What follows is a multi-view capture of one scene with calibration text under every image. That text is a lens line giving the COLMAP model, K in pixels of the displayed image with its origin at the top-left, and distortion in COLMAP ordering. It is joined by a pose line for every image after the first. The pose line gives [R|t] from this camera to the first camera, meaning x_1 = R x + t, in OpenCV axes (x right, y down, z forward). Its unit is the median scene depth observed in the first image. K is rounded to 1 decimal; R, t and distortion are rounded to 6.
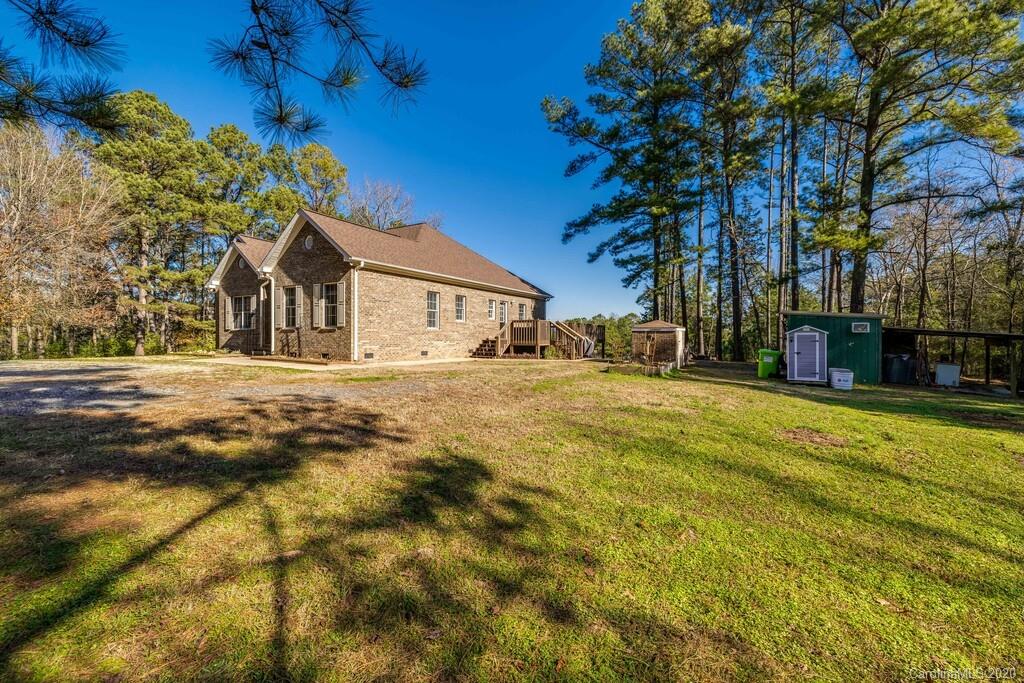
lens RADIAL K [[430.4, 0, 512.3], [0, 430.4, 335.2], [0, 0, 1]] dist [0.000253, -0.000080]
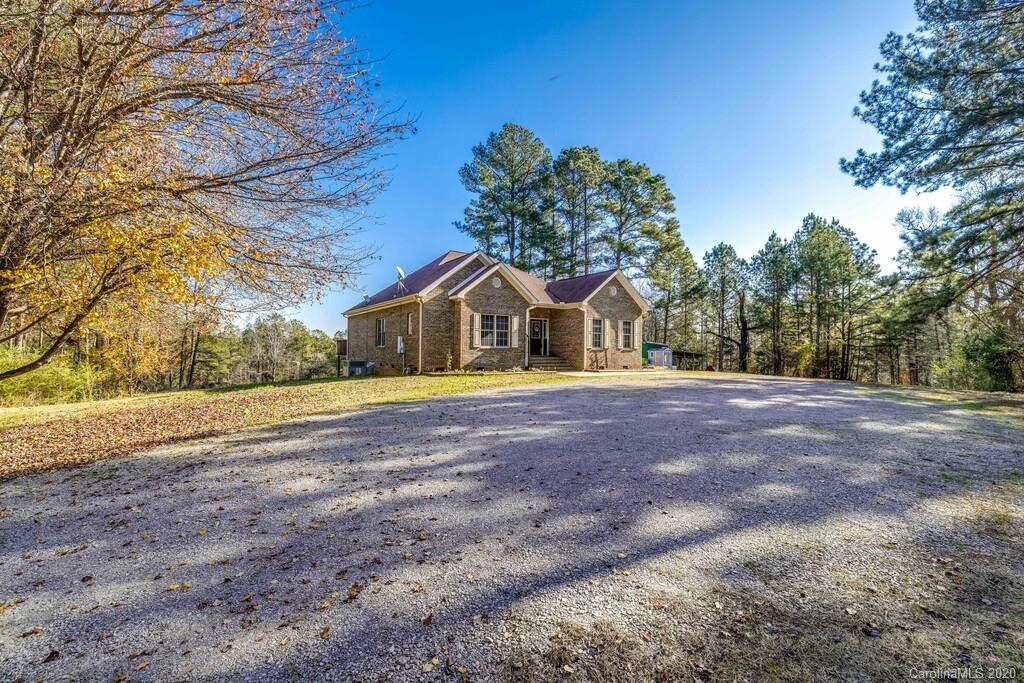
lens RADIAL K [[430.4, 0, 512.3], [0, 430.4, 335.2], [0, 0, 1]] dist [0.000253, -0.000080]
pose [[0.445000, 0.031013, 0.894993, -1.868363], [-0.012012, 0.999517, -0.028663, -0.017087], [-0.895450, 0.002004, 0.445158, 0.630134]]
